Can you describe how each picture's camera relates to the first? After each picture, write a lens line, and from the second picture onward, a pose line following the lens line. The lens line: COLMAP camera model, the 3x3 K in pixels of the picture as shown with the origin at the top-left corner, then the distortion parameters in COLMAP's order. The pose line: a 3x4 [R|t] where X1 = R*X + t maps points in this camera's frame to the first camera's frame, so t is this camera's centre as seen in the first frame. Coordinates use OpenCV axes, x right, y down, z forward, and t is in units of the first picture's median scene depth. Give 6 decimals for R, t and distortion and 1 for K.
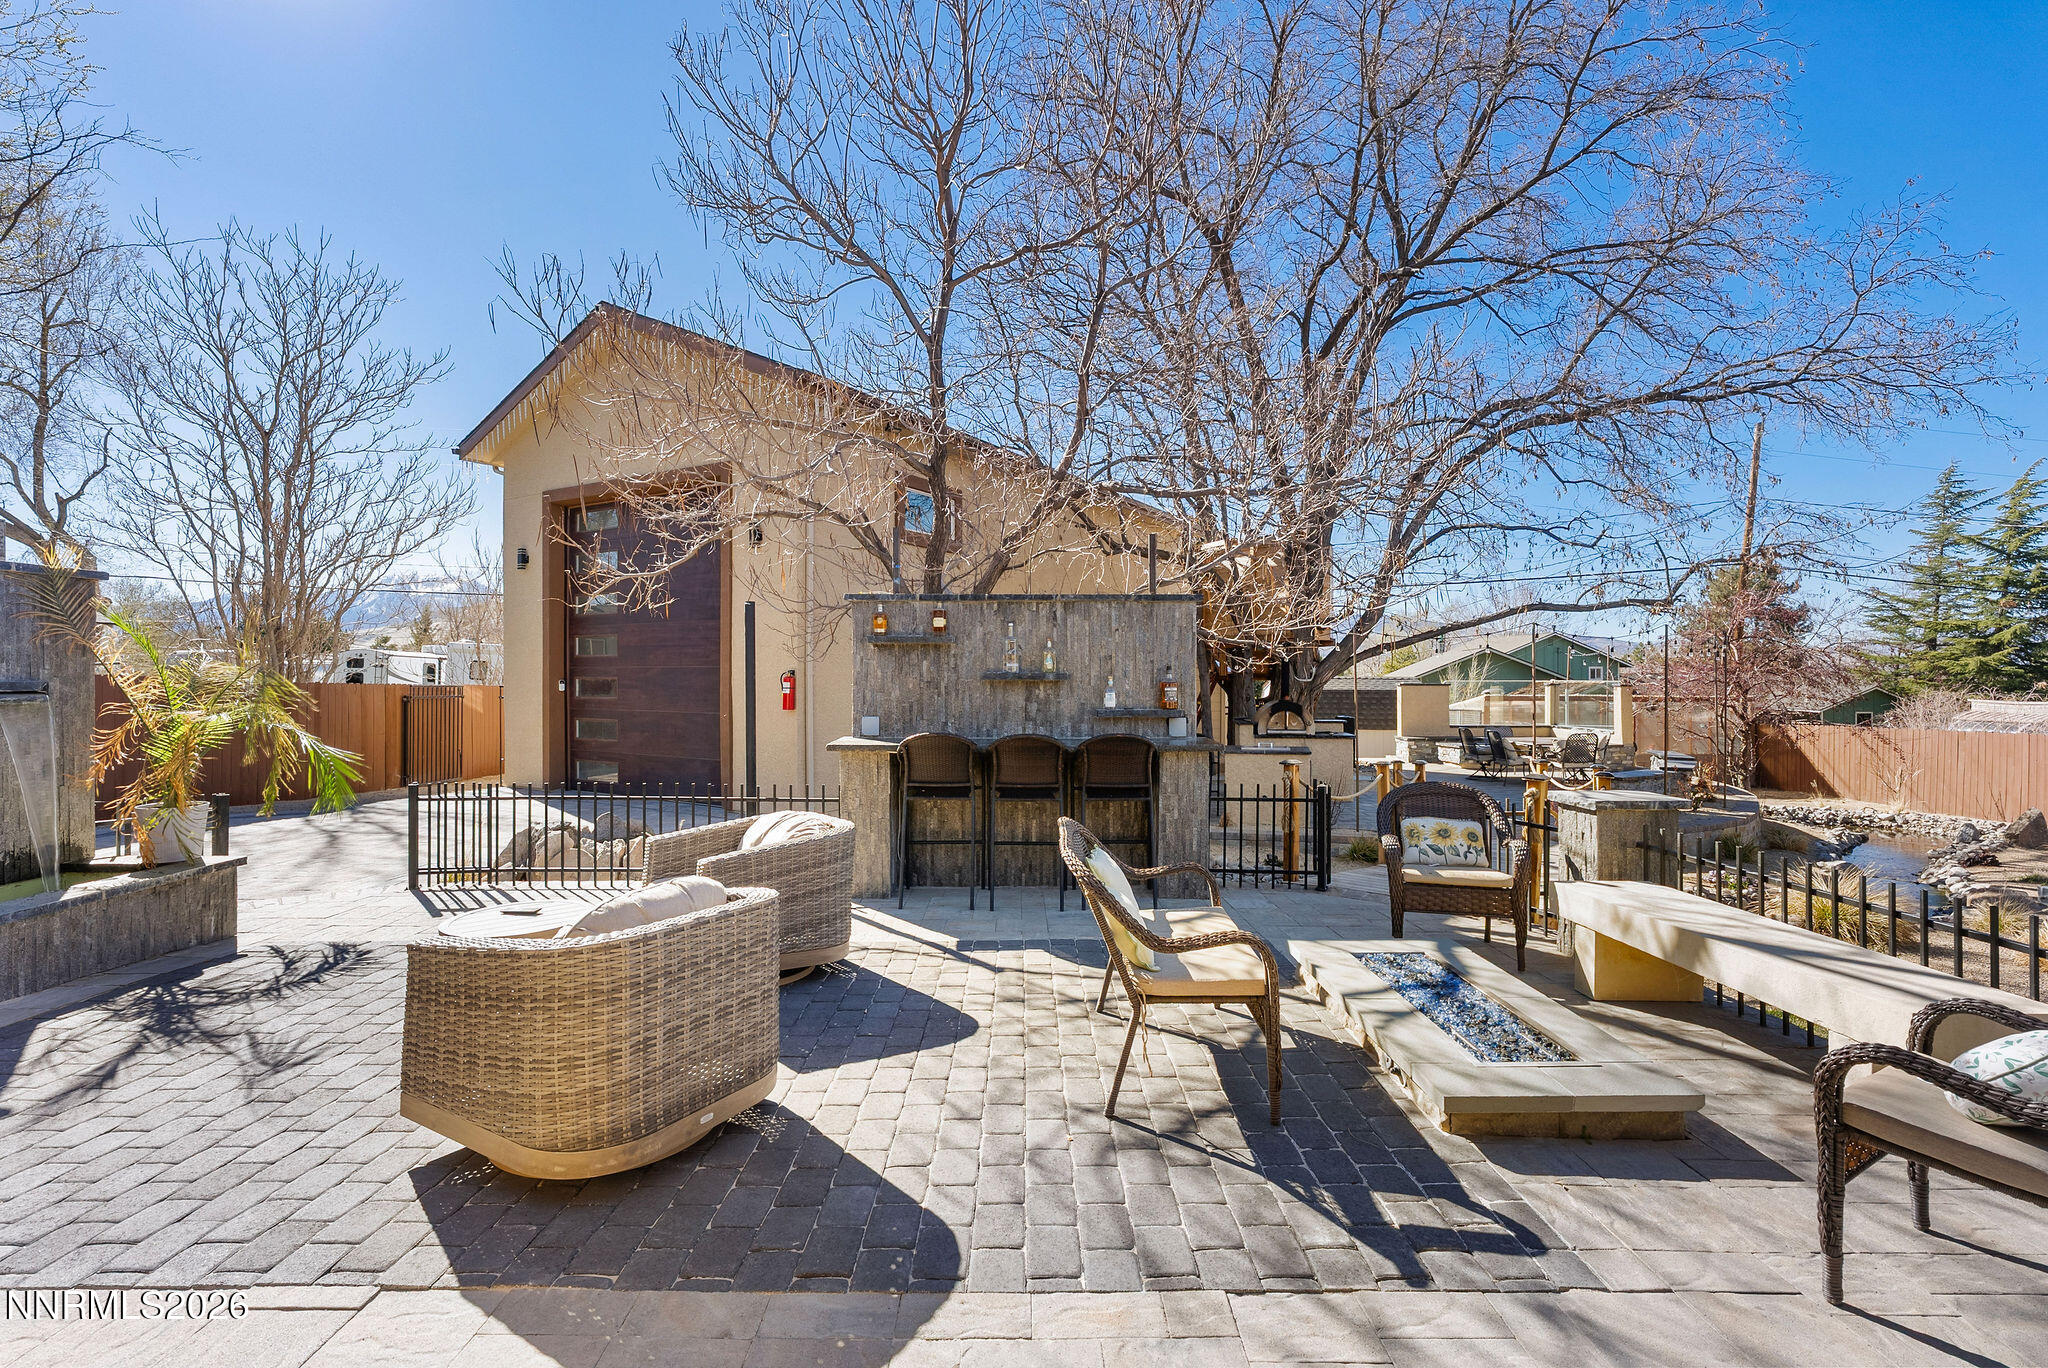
lens RADIAL K [[941.8, 0, 1024.4], [0, 941.8, 674.1], [0, 0, 1]] dist [-0.006529, 0.003299]
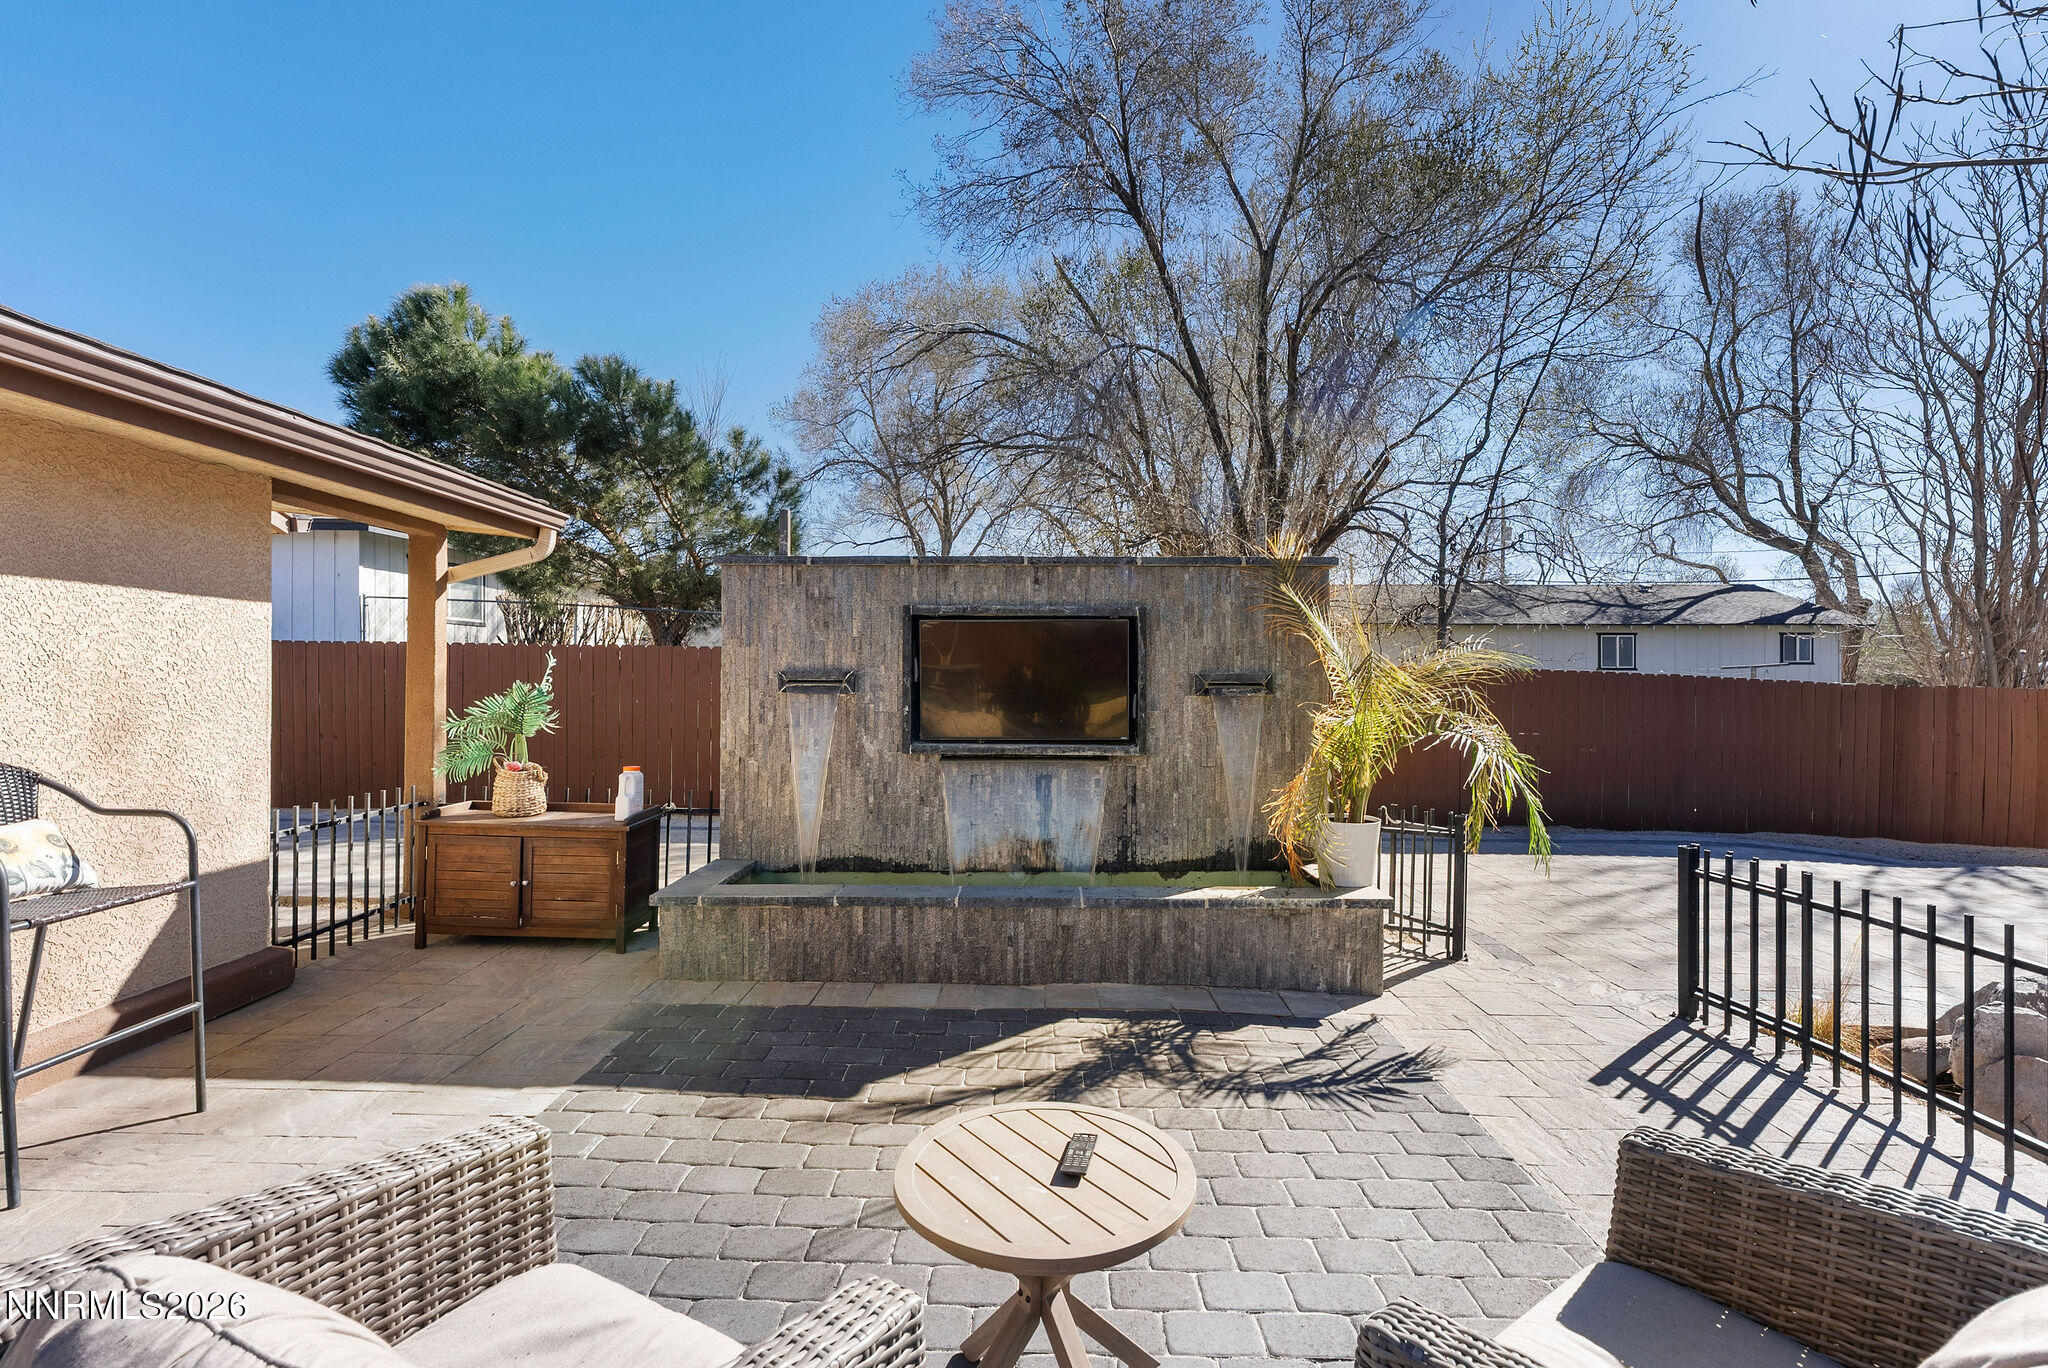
lens RADIAL K [[941.8, 0, 1018.4], [0, 941.8, 673.0], [0, 0, 1]] dist [-0.006529, 0.003299]
pose [[0.004792, -0.001821, -0.999987, -0.042501], [-0.005463, 0.999983, -0.001847, 0.008715], [0.999974, 0.005472, 0.004782, 0.611440]]
